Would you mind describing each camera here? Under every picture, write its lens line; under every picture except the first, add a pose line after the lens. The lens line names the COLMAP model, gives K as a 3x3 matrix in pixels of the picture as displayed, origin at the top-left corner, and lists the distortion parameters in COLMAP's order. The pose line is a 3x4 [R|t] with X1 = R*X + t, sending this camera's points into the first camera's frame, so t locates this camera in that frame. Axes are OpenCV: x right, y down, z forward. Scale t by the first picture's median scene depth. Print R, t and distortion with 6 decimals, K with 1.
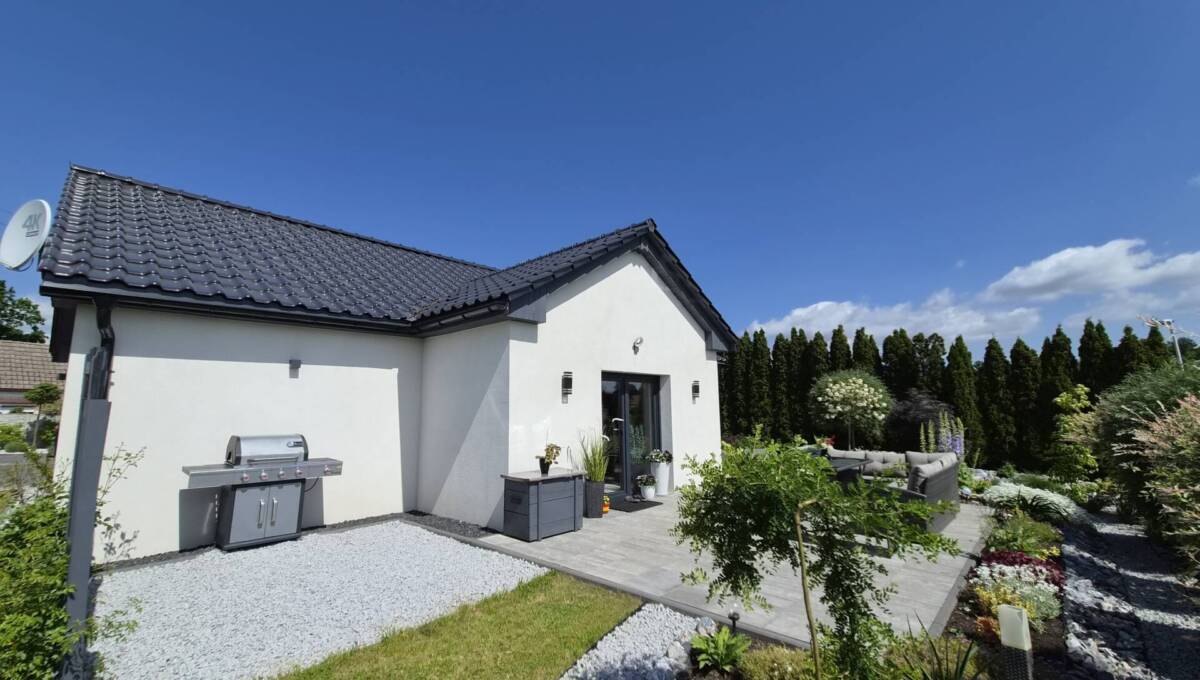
lens RADIAL K [[485.8, 0, 598.5], [0, 485.8, 339.1], [0, 0, 1]] dist [0.000960, -0.000307]
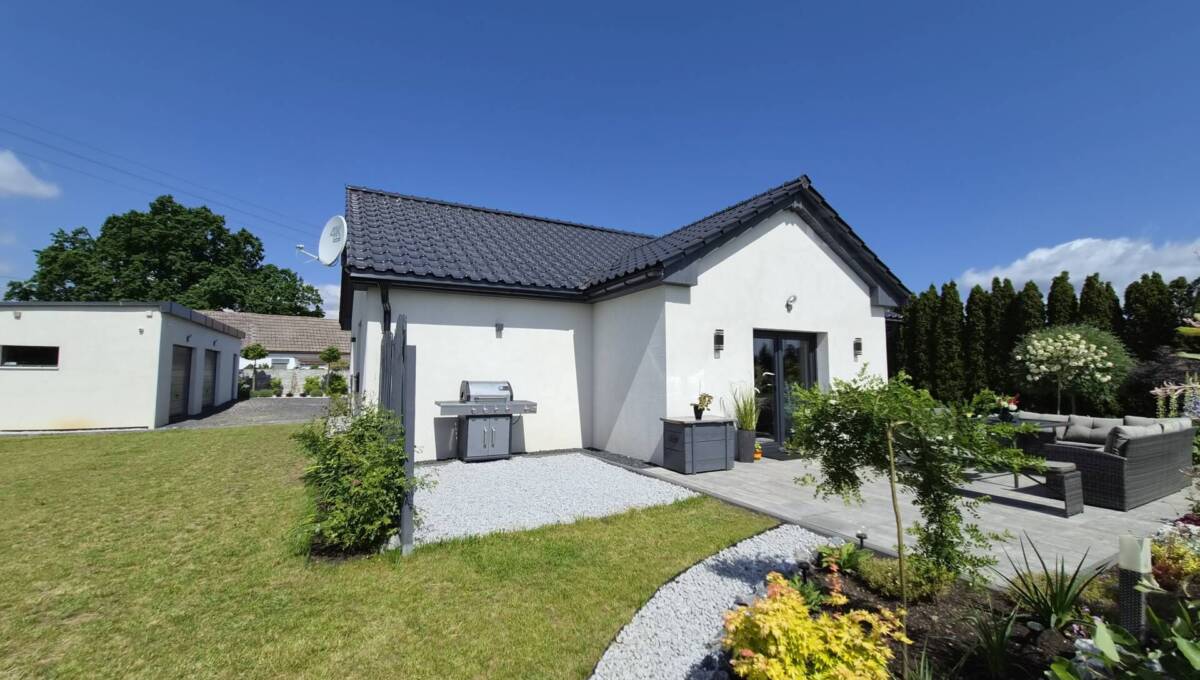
lens RADIAL K [[485.8, 0, 598.5], [0, 485.8, 339.1], [0, 0, 1]] dist [0.000960, -0.000307]
pose [[0.946034, -0.010671, -0.323892, 0.033448], [0.034702, 0.997047, 0.068511, 0.004273], [0.322205, -0.076053, 0.943610, -0.117416]]
